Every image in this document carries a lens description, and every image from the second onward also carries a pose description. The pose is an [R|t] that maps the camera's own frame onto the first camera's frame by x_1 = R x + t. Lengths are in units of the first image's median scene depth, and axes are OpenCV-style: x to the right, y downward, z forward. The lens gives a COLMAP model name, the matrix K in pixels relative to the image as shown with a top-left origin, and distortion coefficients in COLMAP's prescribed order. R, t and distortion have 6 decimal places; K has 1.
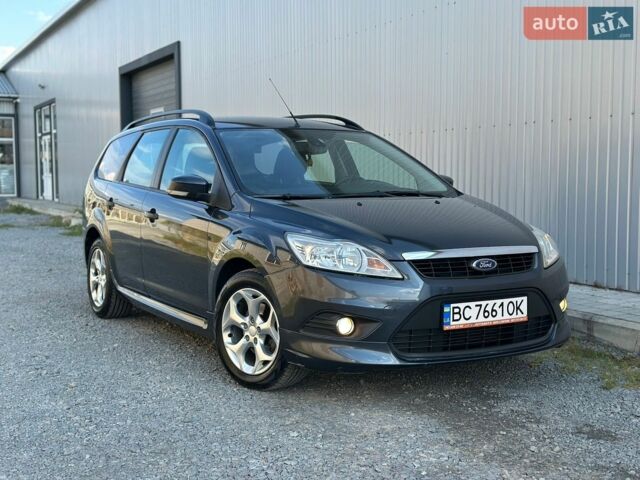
lens RADIAL K [[900.9, 0, 340.9], [0, 900.9, 241.1], [0, 0, 1]] dist [0.108592, 0.000000]
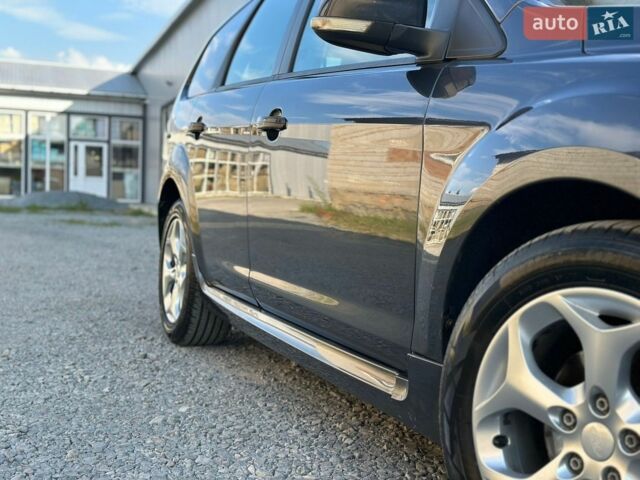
lens RADIAL K [[900.9, 0, 319.9], [0, 900.9, 240.6], [0, 0, 1]] dist [0.108592, 0.000000]
pose [[0.986764, 0.039776, -0.157211, -0.120233], [-0.044283, 0.998699, -0.025268, 0.041203], [0.156001, 0.031895, 0.987242, 0.600999]]
